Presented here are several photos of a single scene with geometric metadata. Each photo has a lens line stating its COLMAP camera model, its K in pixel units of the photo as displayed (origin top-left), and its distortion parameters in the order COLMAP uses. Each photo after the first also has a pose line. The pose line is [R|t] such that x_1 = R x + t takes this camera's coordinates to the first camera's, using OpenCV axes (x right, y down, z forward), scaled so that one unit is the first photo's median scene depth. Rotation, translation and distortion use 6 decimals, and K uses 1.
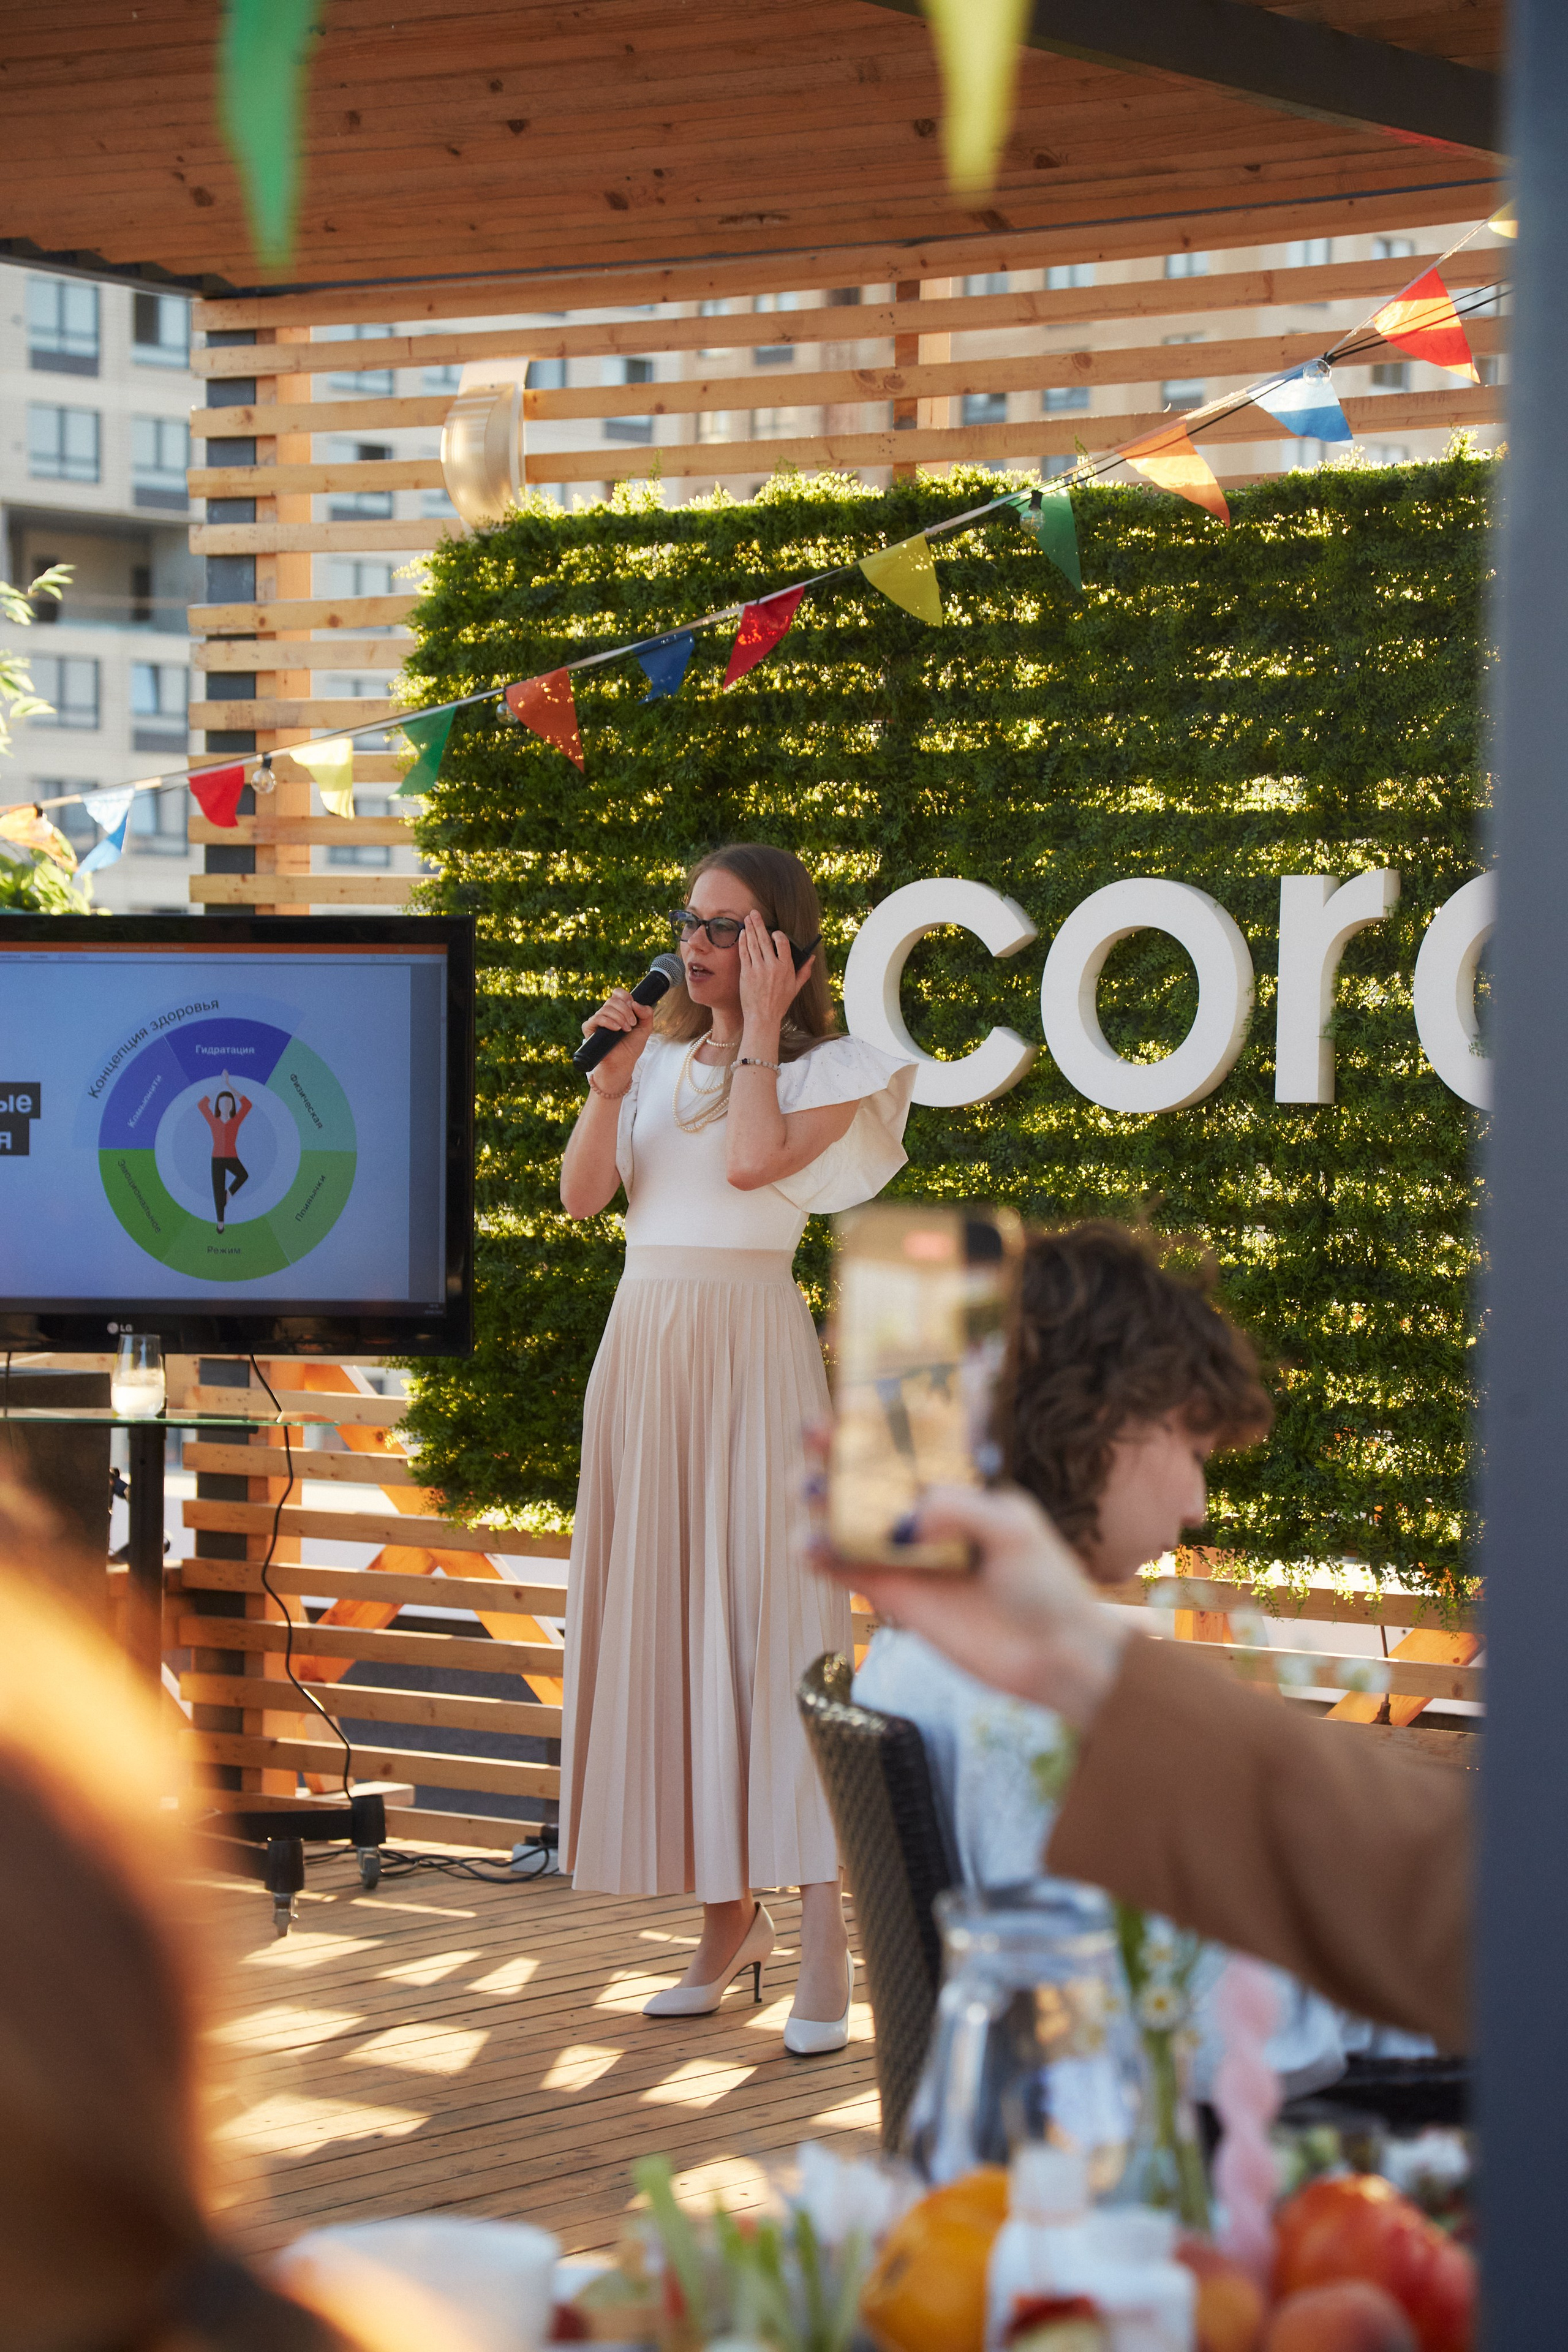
lens RADIAL K [[5923.2, 0, 786.6], [0, 5923.2, 1200.8], [0, 0, 1]] dist [0.486726, -0.075406]
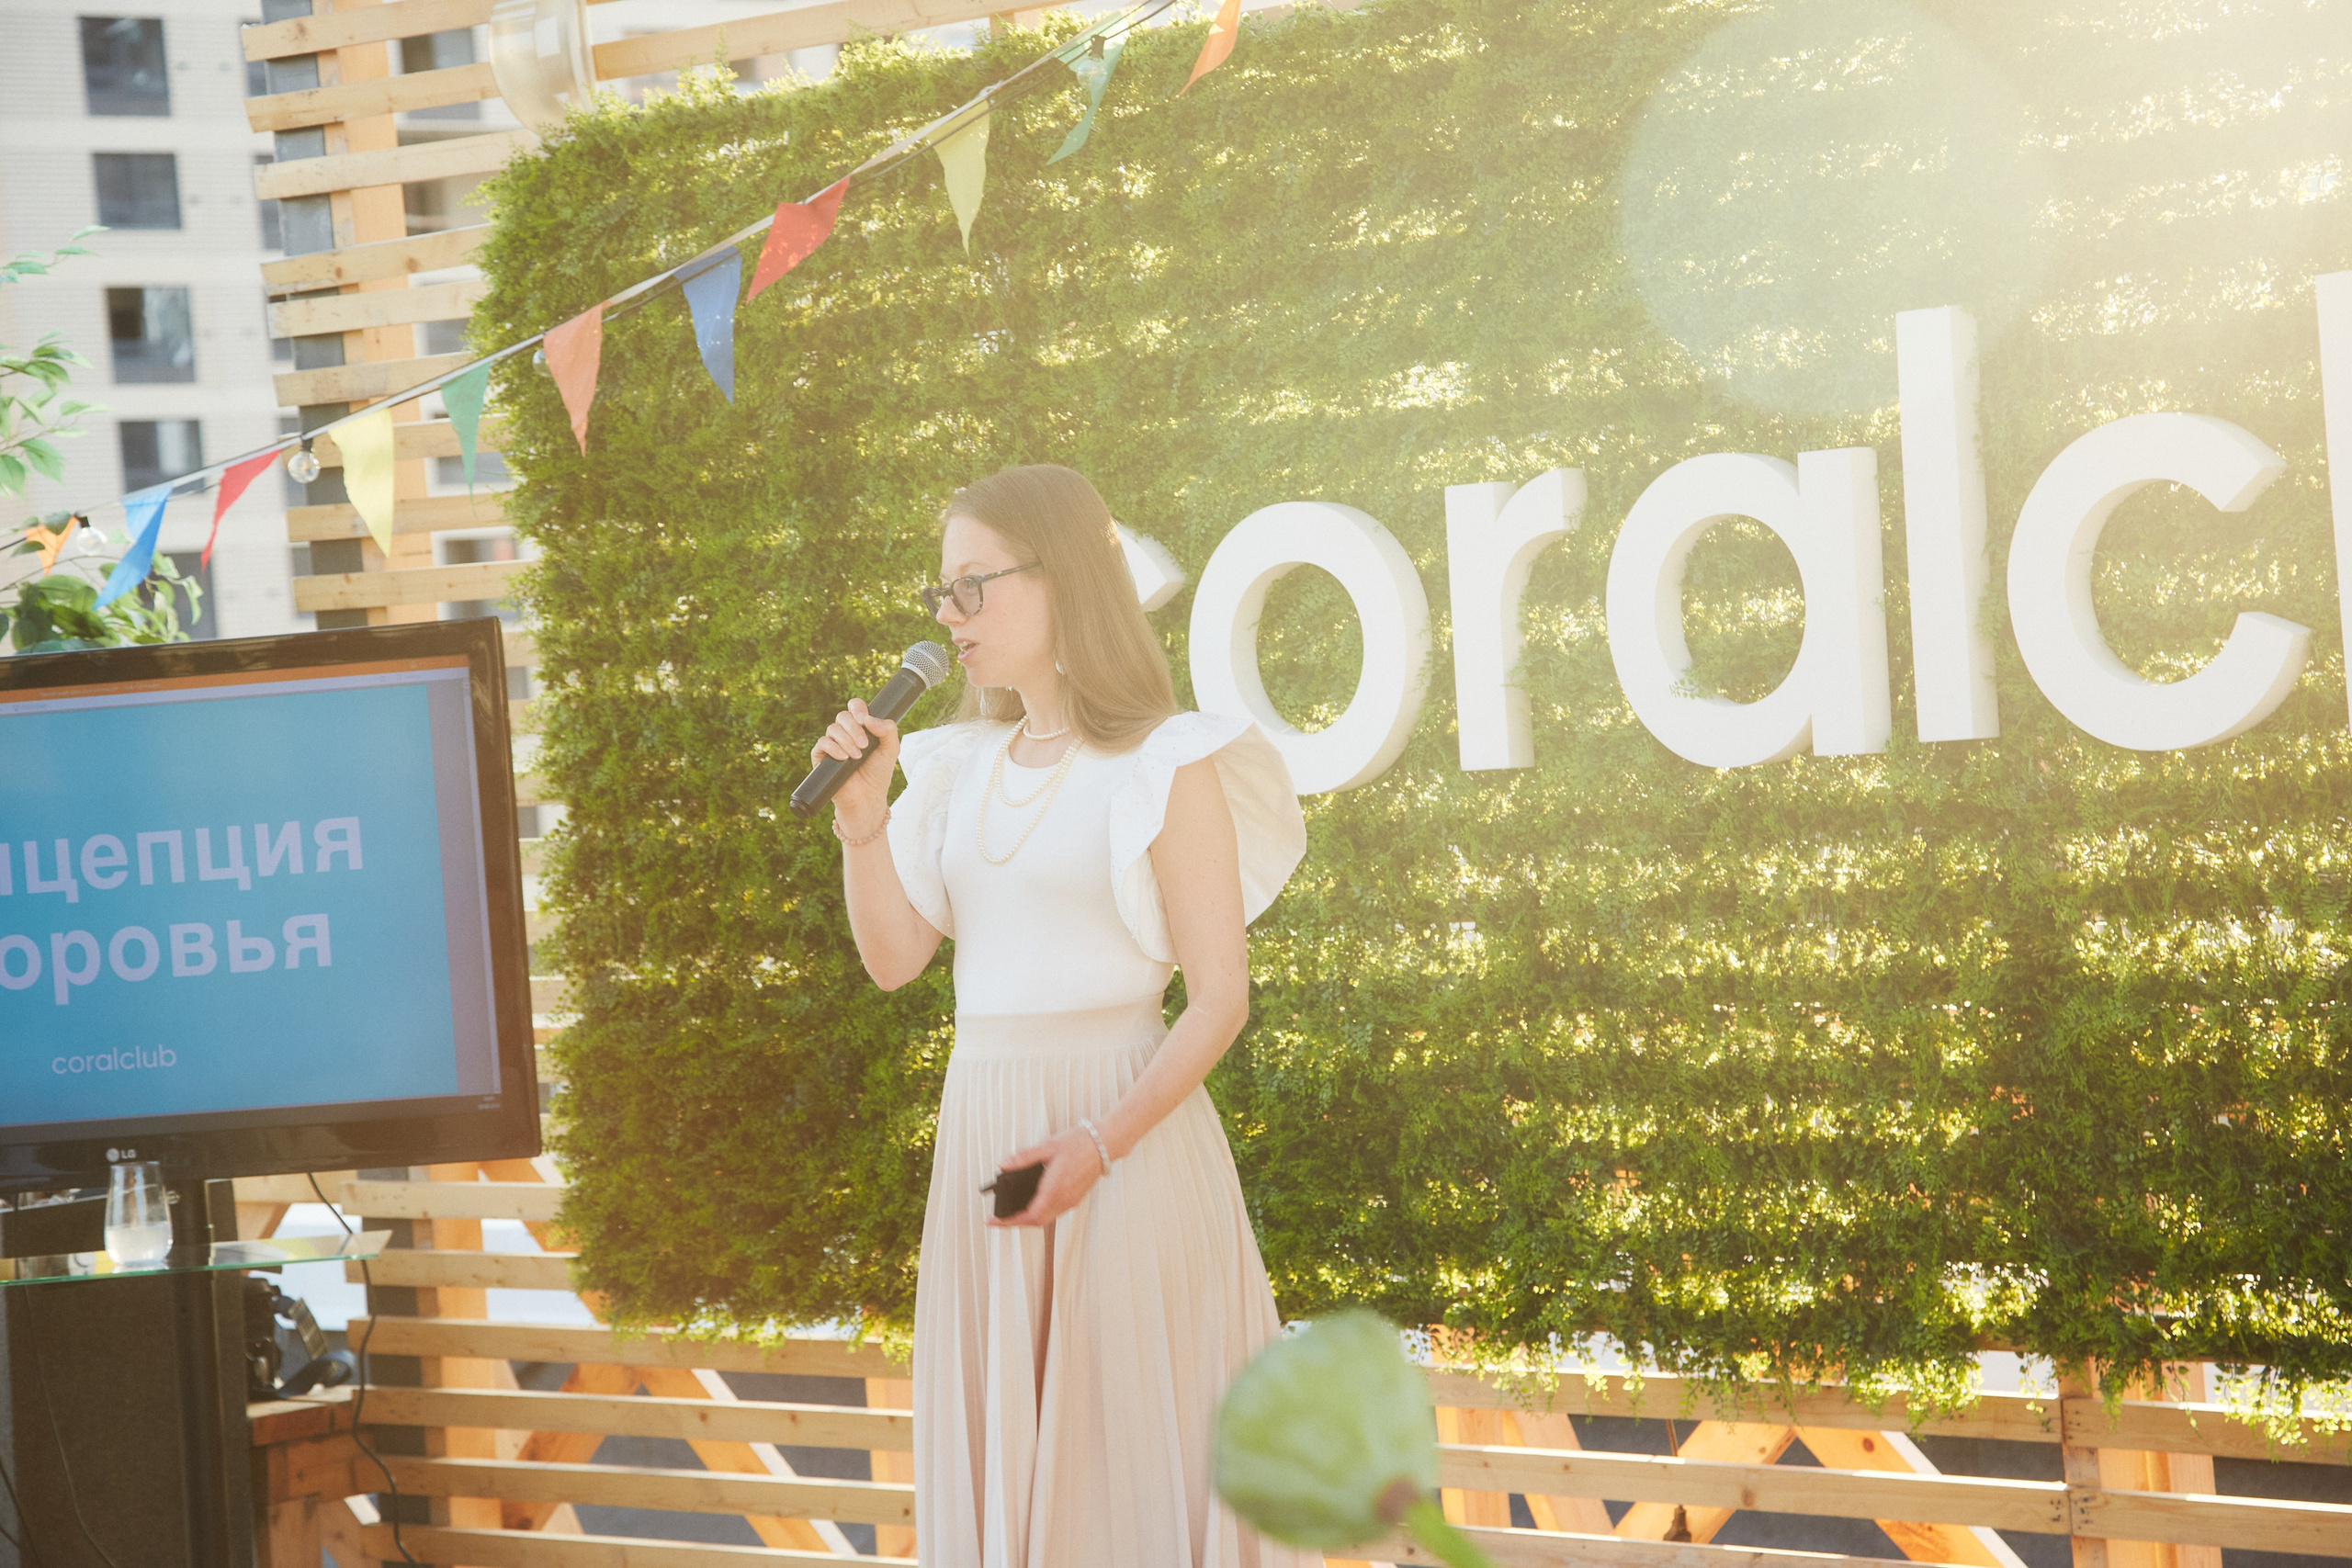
lens RADIAL K [[5678.4, 0, 1176.0], [0, 5678.4, 784.0], [0, 0, 1]] dist [0.484138, 0.147848]
pose [[0.990294, -0.083208, -0.111331, 0.126283], [0.083976, 0.996465, 0.002222, -0.019338], [0.110752, -0.011550, 0.993781, 0.233320]]
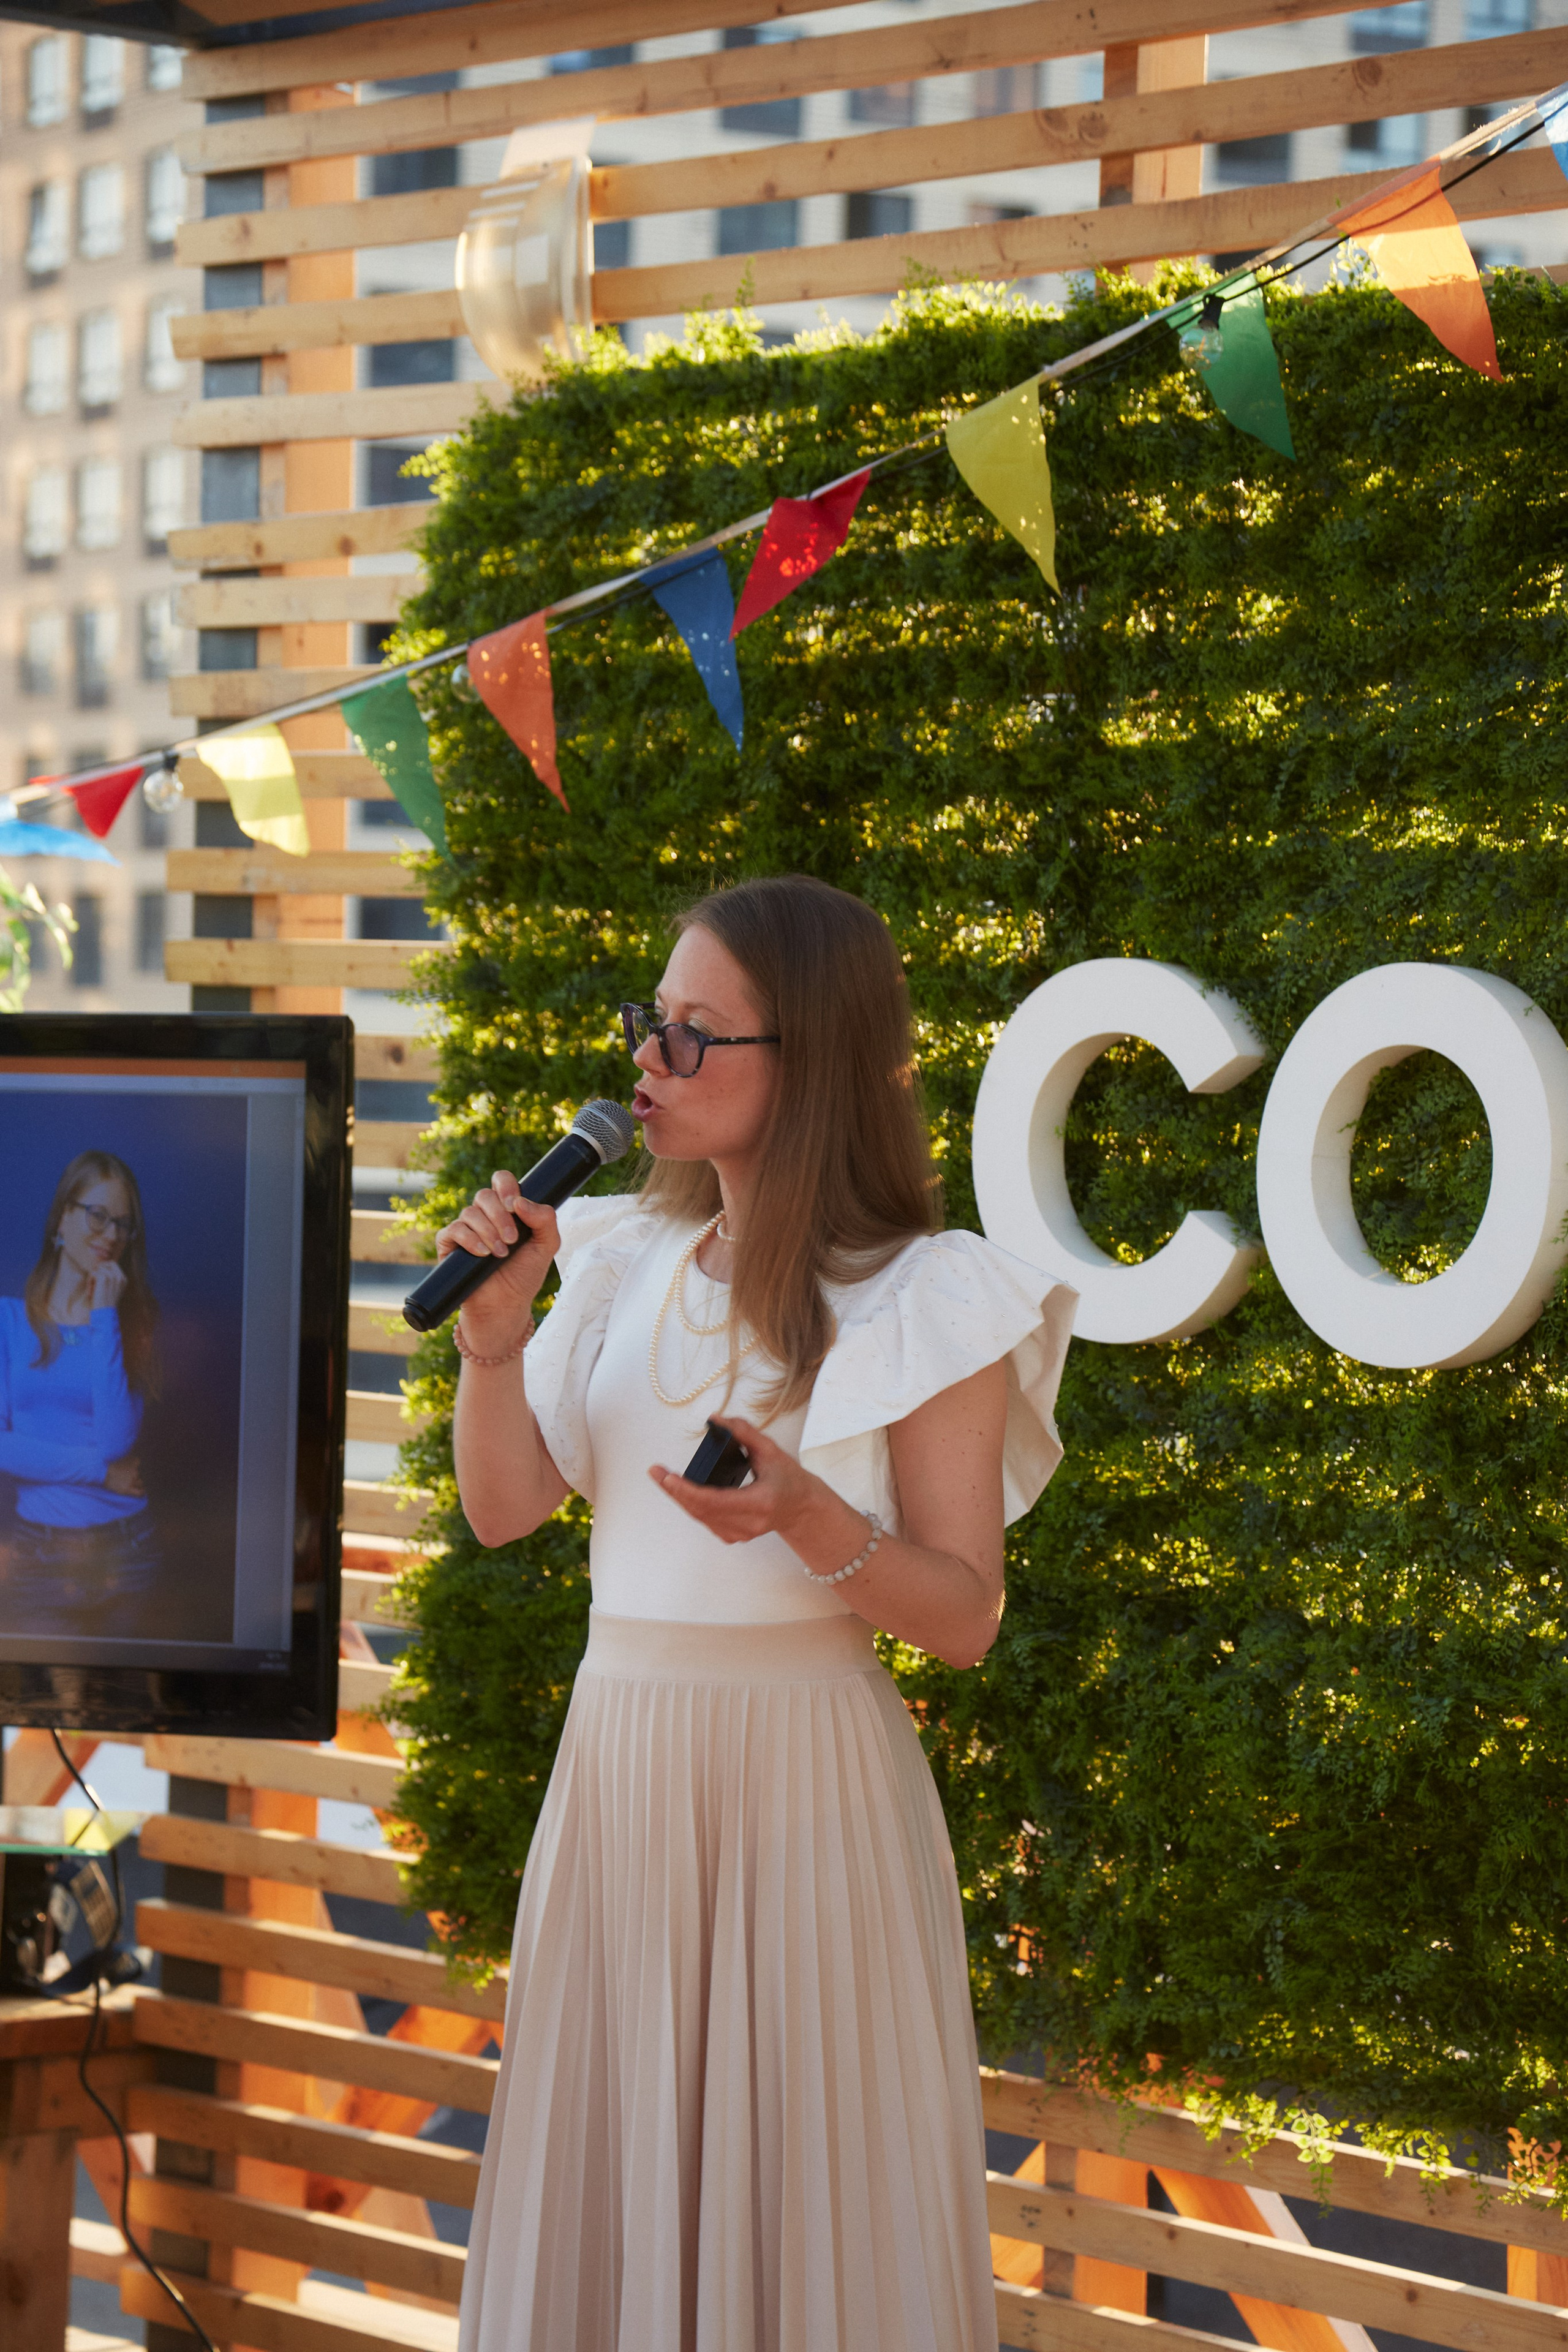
lens RADIAL K [[6398.0, 0, 777.4], [0, 6398.0, 1204.6], [0, 0, 1]] dist [0.573965, 0.135018]
pose [[0.974070, 0.016433, -0.225648, 0.140613], [-0.018191, 0.999818, -0.005713, -0.025927], [0.225513, 0.009669, 0.974192, 0.373321]]
